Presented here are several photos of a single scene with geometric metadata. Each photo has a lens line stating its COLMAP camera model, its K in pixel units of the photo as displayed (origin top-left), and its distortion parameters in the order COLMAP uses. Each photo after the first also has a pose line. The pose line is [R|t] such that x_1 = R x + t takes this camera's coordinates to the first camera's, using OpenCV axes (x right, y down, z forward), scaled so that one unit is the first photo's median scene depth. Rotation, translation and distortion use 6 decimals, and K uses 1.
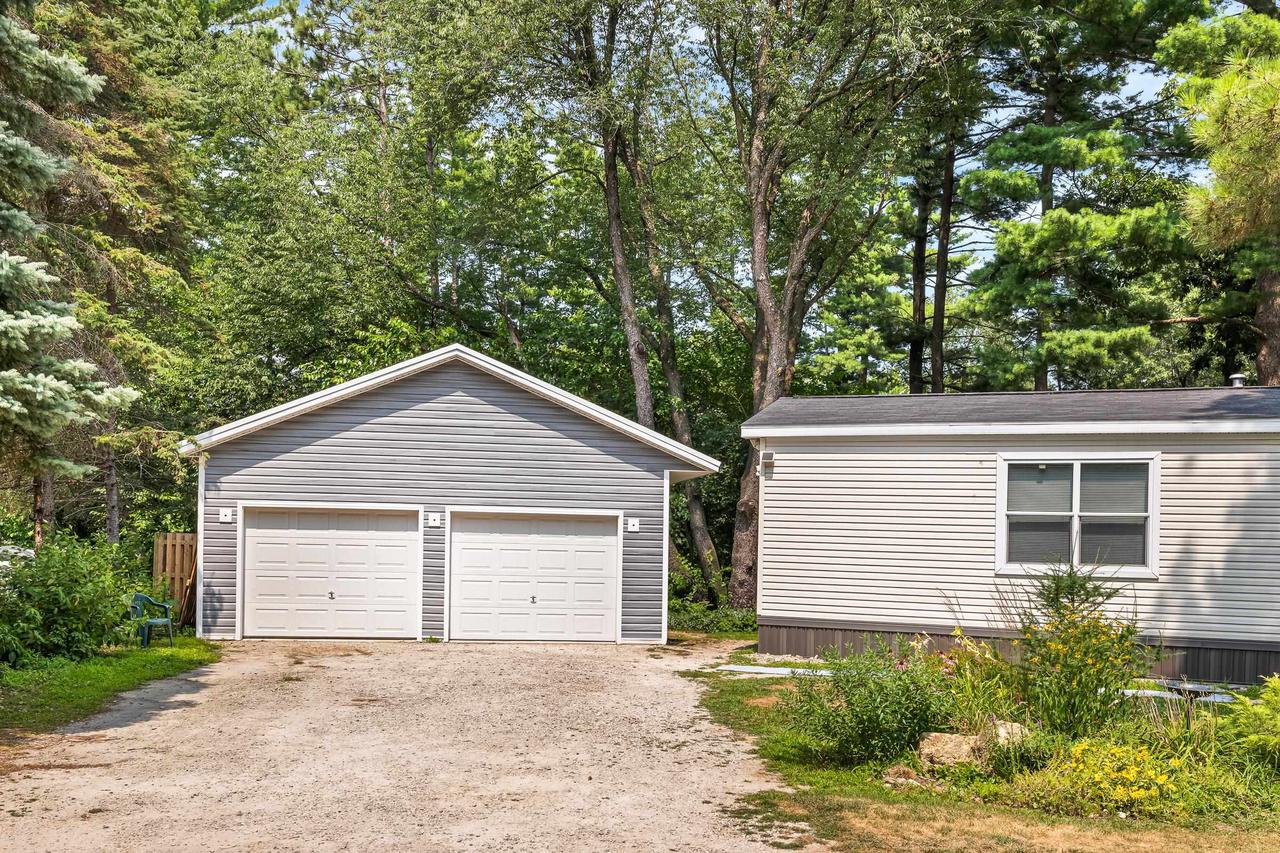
lens RADIAL K [[1197.1, 0, 640.0], [0, 1197.1, 426.5], [0, 0, 1]] dist [-0.004862, -0.000665]
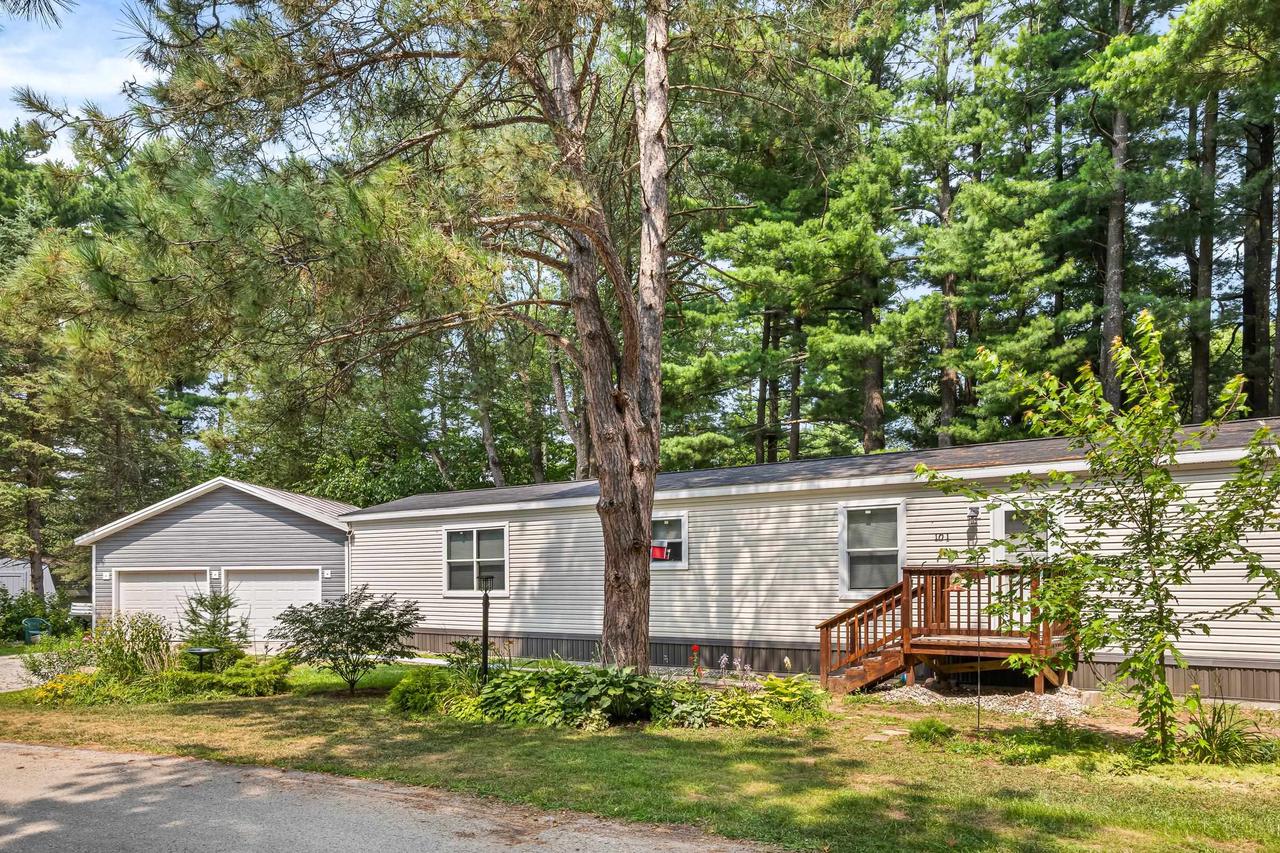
lens RADIAL K [[874.5, 0, 640.0], [0, 874.5, 426.5], [0, 0, 1]] dist [-0.005500, -0.001438]
pose [[0.970175, -0.071672, -0.231567, 0.880473], [0.052695, 0.994802, -0.087130, 0.004218], [0.236608, 0.072329, 0.968909, -0.165112]]
